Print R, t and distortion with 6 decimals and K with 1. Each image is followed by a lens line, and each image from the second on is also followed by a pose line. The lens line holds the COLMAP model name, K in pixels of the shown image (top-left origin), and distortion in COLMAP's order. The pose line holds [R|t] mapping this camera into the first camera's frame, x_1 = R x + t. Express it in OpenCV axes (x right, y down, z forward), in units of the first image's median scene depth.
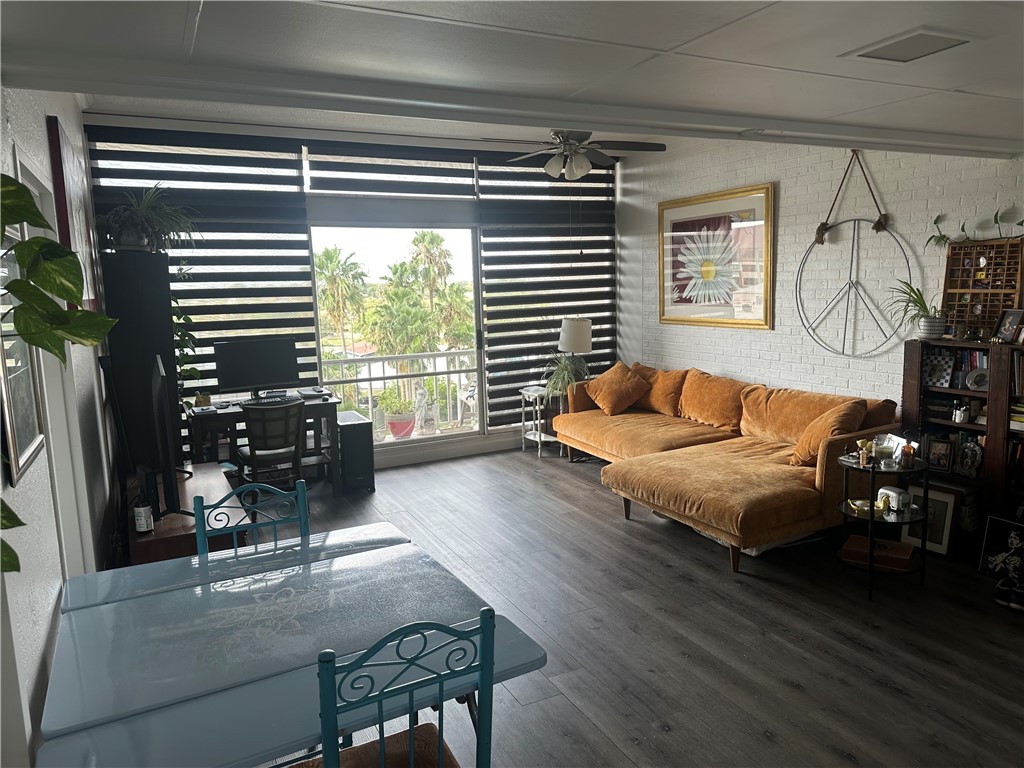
lens RADIAL K [[715.6, 0, 509.3], [0, 715.6, 380.7], [0, 0, 1]] dist [0.067841, -0.092879]
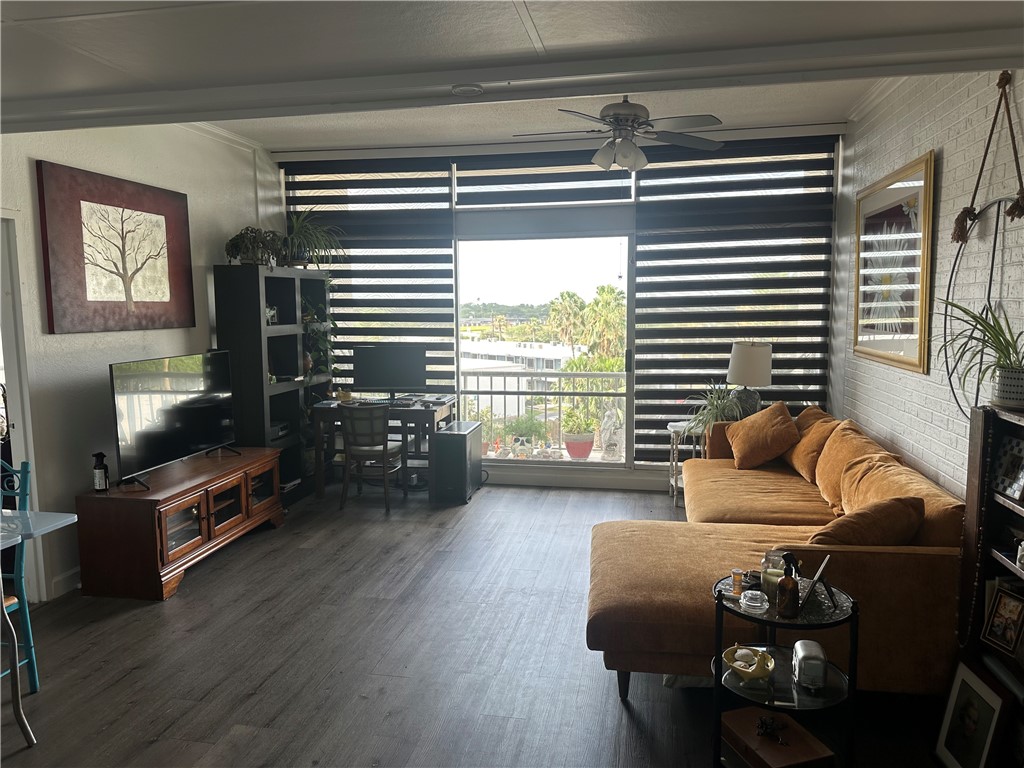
lens RADIAL K [[715.6, 0, 513.1], [0, 715.6, 389.5], [0, 0, 1]] dist [0.067841, -0.092879]
pose [[0.790402, 0.093346, -0.605435, 0.422839], [-0.097798, 0.994874, 0.025715, -0.034108], [0.604732, 0.038885, 0.795479, 0.227542]]
